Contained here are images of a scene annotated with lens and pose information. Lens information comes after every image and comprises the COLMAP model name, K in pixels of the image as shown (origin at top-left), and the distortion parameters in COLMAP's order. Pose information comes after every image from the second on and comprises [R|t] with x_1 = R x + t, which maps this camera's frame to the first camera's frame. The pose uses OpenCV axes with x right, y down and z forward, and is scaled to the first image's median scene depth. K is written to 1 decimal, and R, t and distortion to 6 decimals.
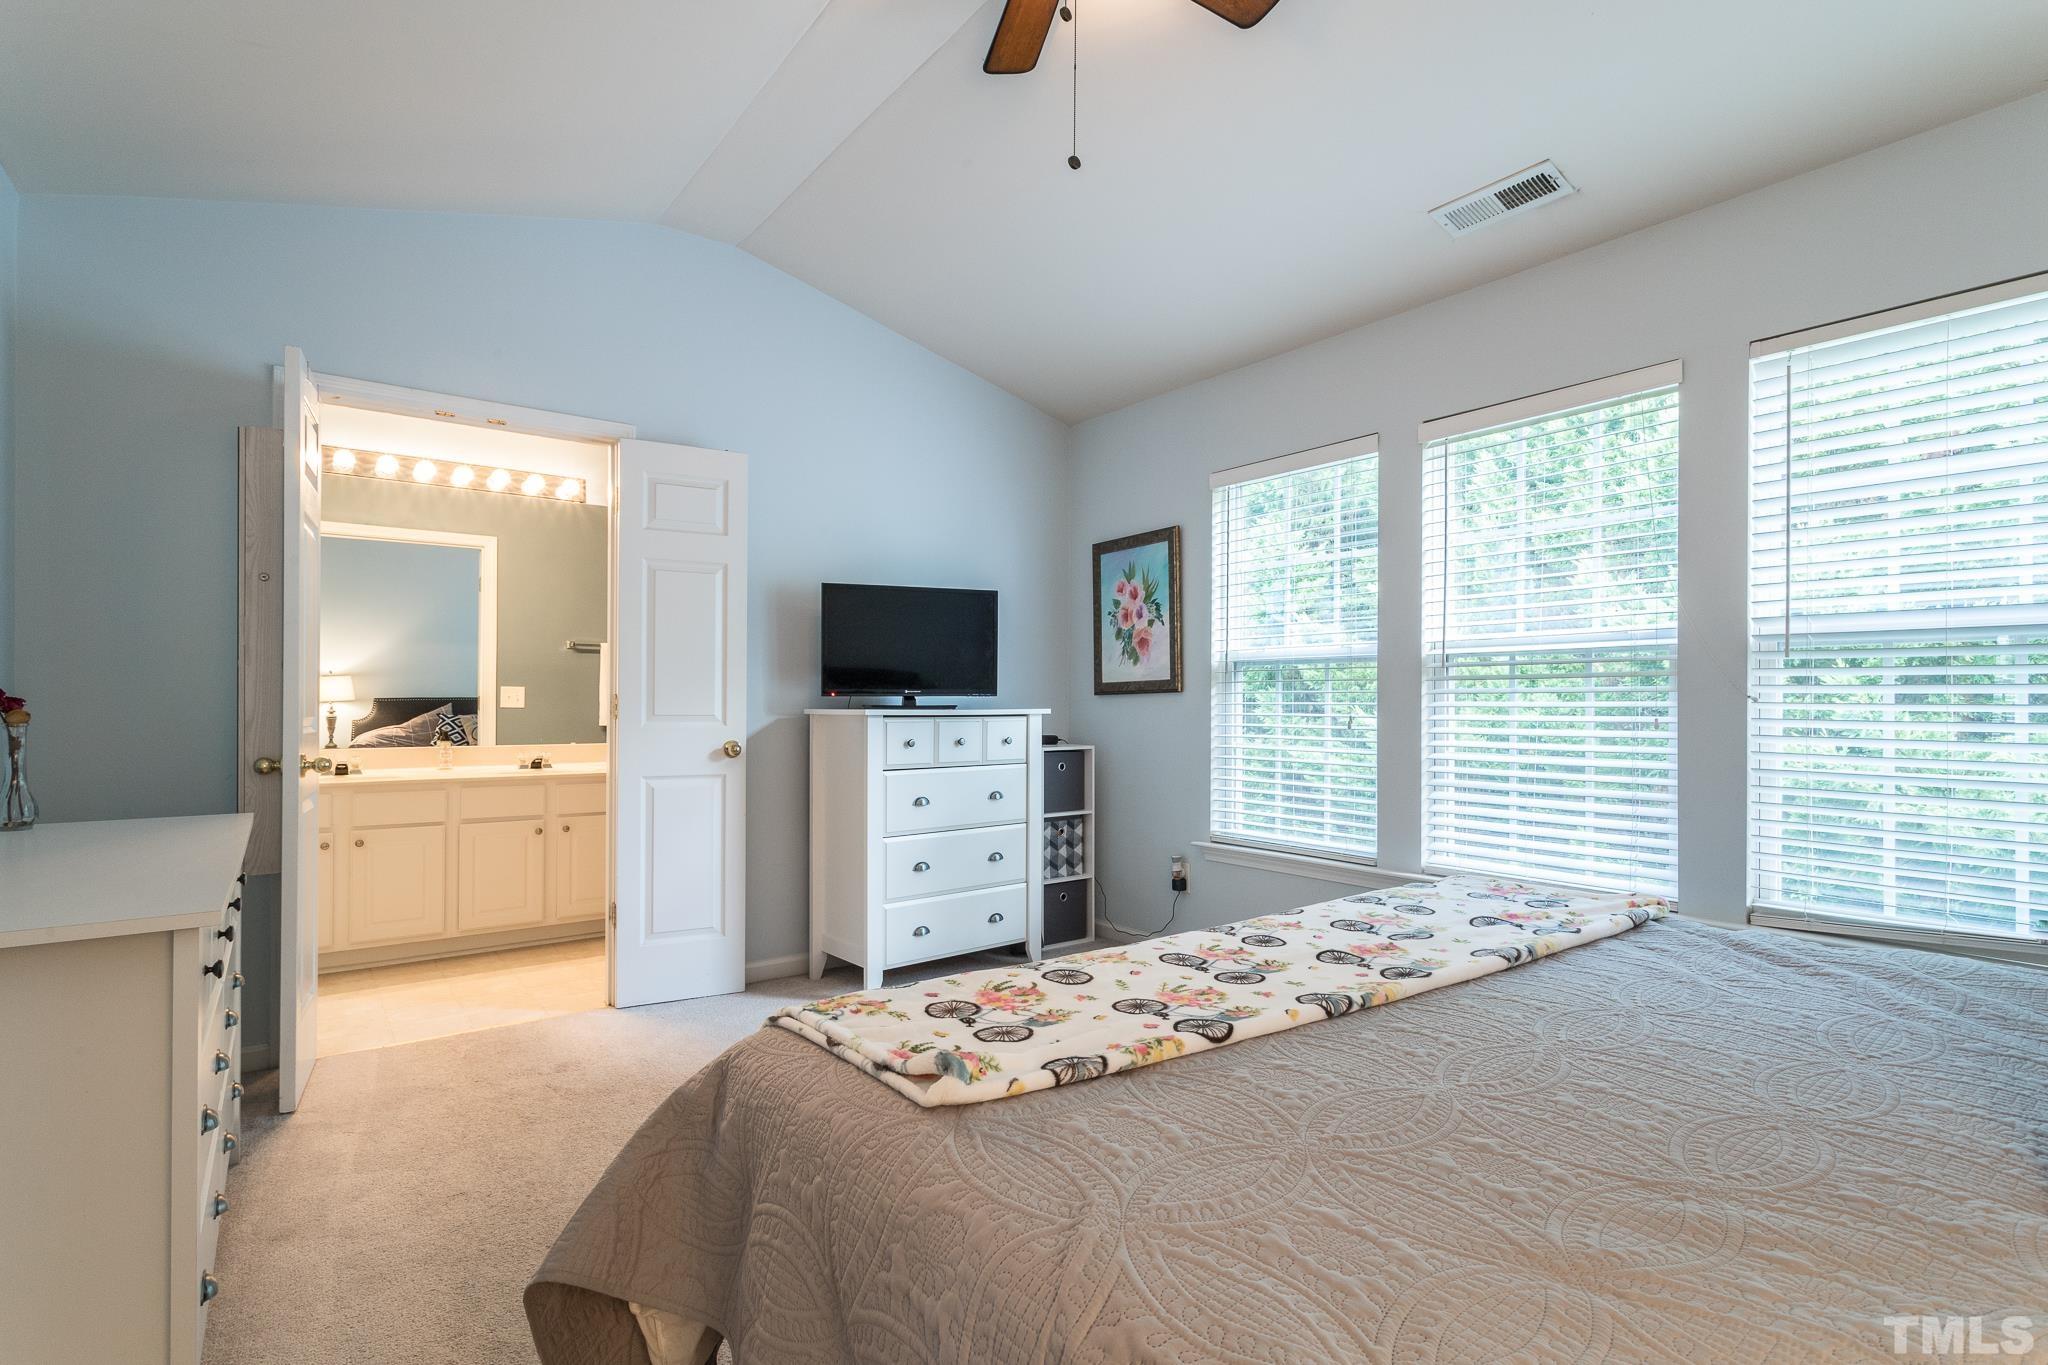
lens RADIAL K [[984.8, 0, 1025.3], [0, 984.8, 682.2], [0, 0, 1]] dist [-0.004069, 0.004263]
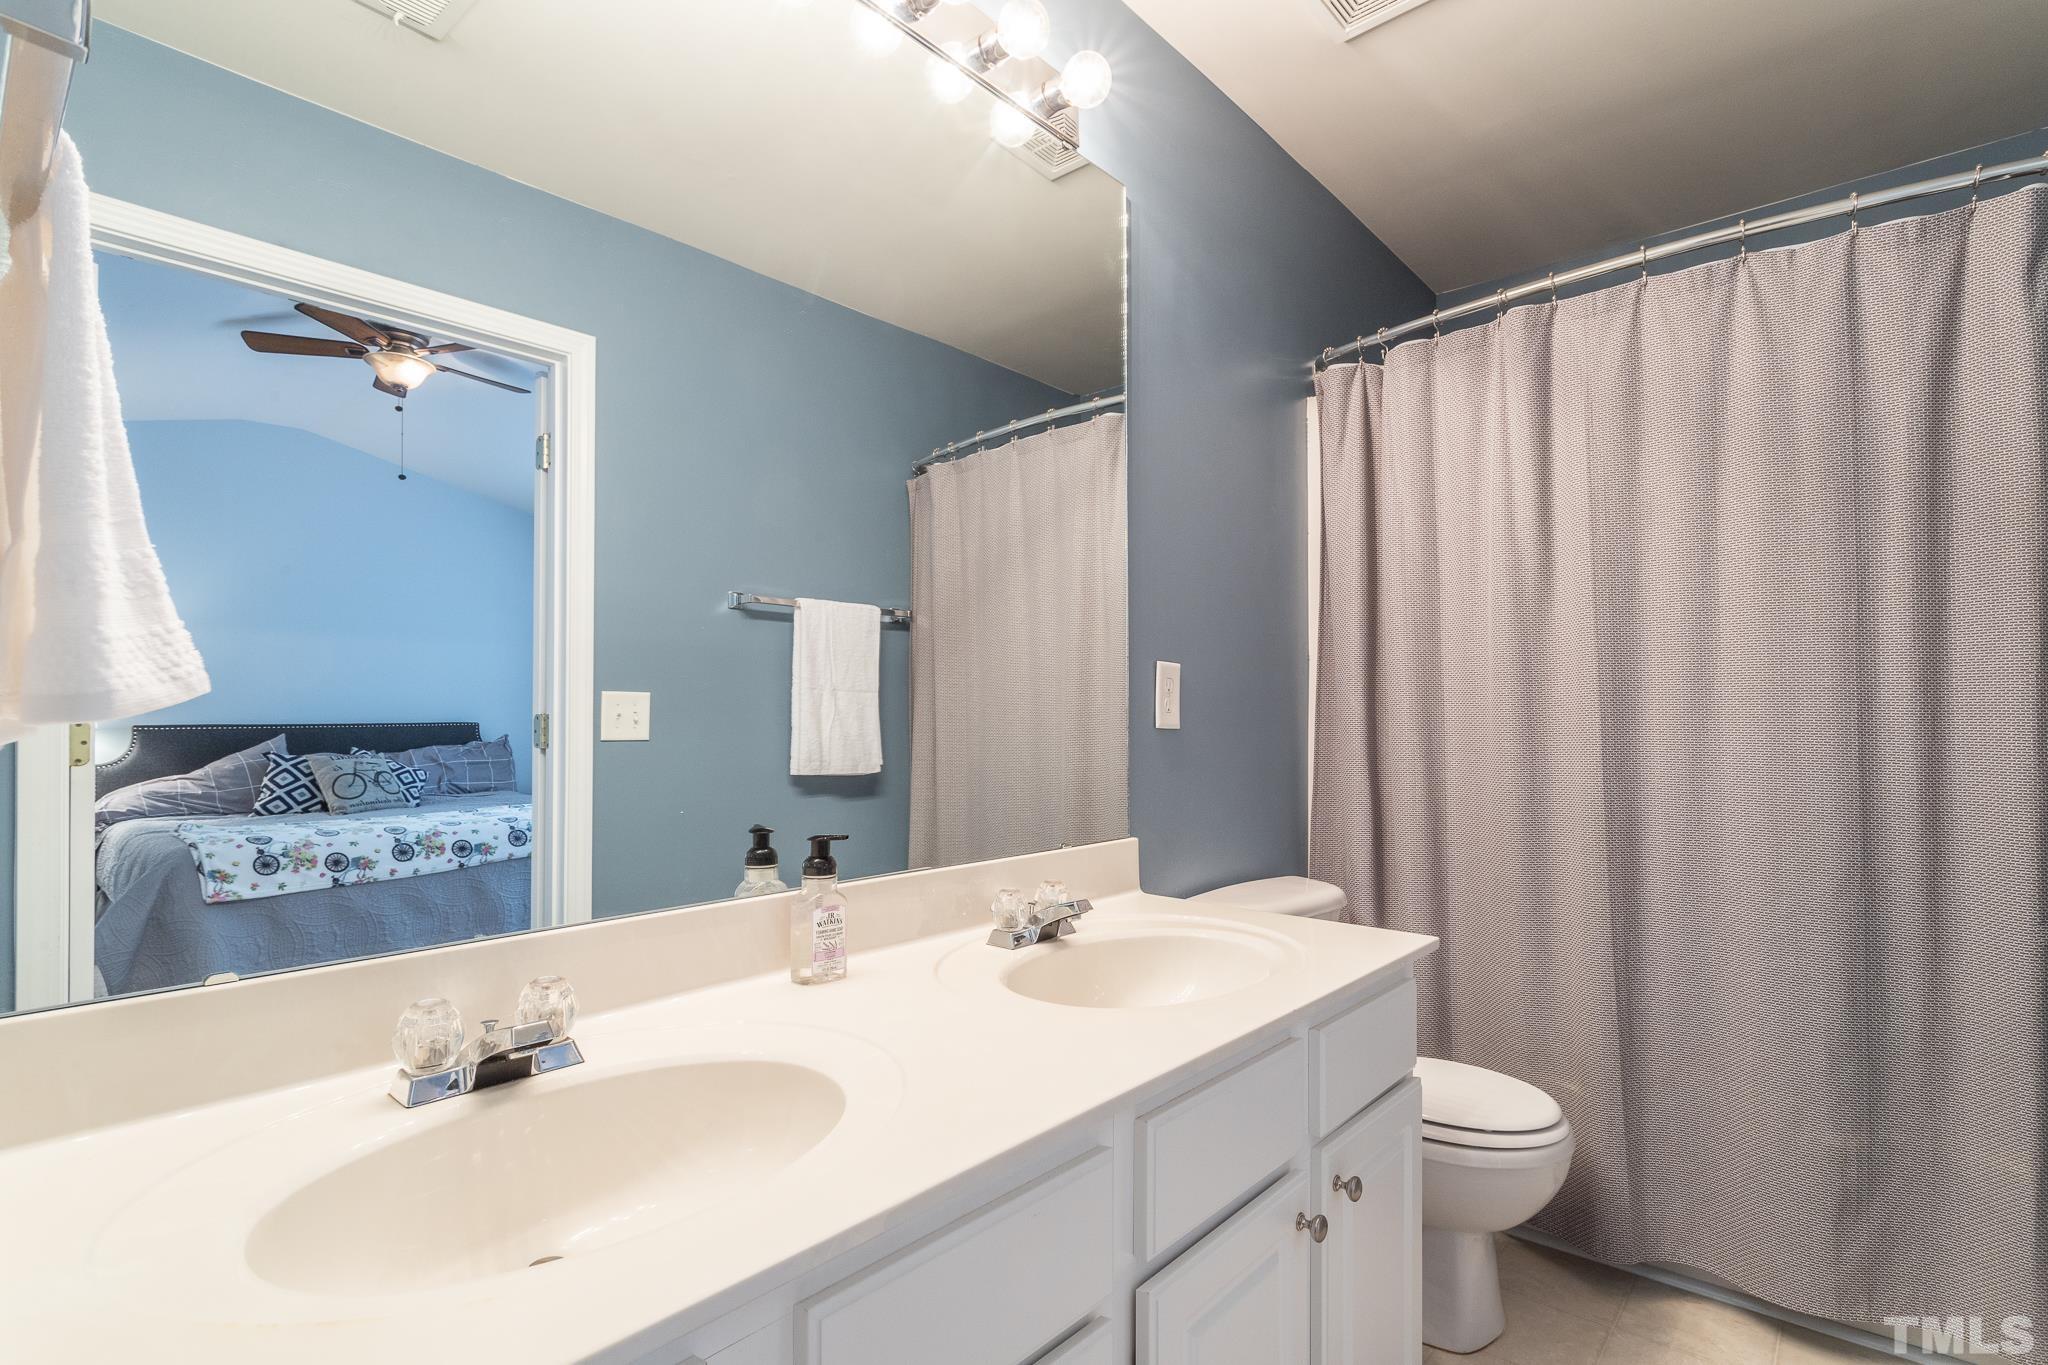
lens RADIAL K [[984.8, 0, 1020.0], [0, 984.8, 696.2], [0, 0, 1]] dist [-0.004069, 0.004263]
pose [[0.979157, 0.001851, 0.203094, -0.398074], [0.001421, 0.999872, -0.015963, 0.012442], [-0.203097, 0.015919, 0.979029, 0.494525]]
